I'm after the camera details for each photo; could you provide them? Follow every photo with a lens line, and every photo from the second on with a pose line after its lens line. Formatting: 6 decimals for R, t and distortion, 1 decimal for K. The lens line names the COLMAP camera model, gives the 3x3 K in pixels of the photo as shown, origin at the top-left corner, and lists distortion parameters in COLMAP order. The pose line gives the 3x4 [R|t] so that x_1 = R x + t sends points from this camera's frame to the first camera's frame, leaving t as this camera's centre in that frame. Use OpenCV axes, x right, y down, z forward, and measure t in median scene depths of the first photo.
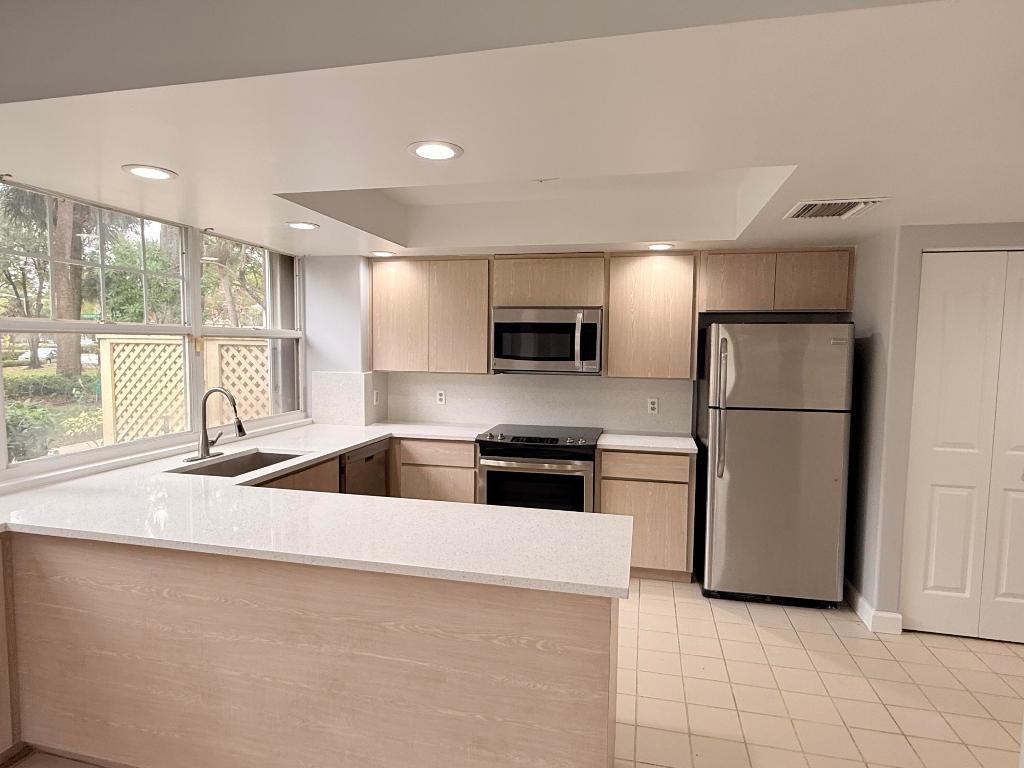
lens RADIAL K [[576.6, 0, 506.8], [0, 576.6, 386.0], [0, 0, 1]] dist [0.000571, 0.000255]
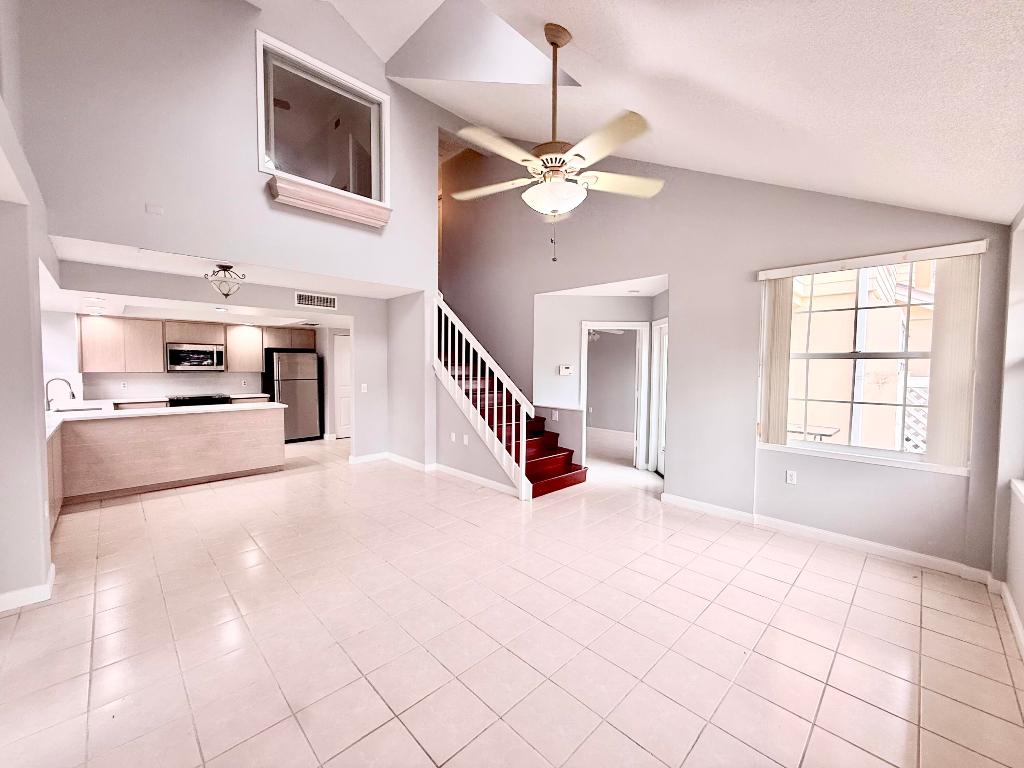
lens RADIAL K [[408.3, 0, 509.6], [0, 408.3, 382.4], [0, 0, 1]] dist [-0.001479, -0.000142]
pose [[0.532606, -0.045270, 0.845152, -0.692607], [0.058276, 0.998160, 0.016741, 0.072794], [-0.844355, 0.040336, 0.534264, -1.020613]]
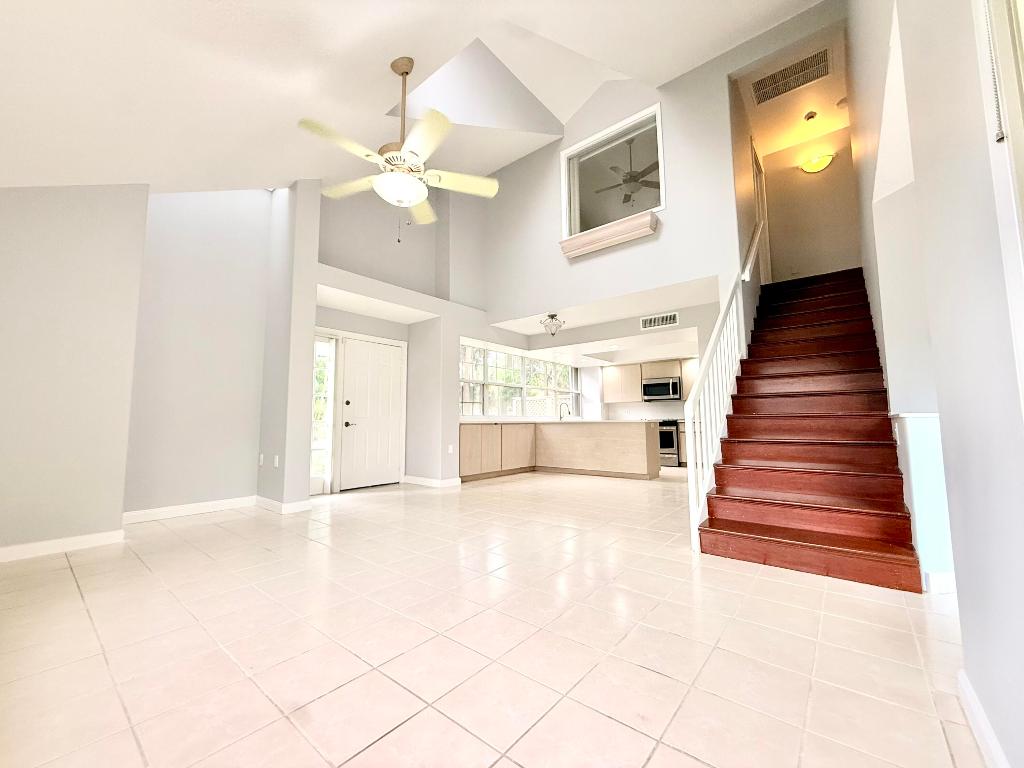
lens RADIAL K [[408.3, 0, 509.6], [0, 408.3, 382.4], [0, 0, 1]] dist [-0.001479, -0.000142]
pose [[0.897253, -0.060426, -0.437362, 0.296980], [-0.013750, 0.986285, -0.164475, 0.250777], [0.441302, 0.153589, 0.884117, -1.247395]]
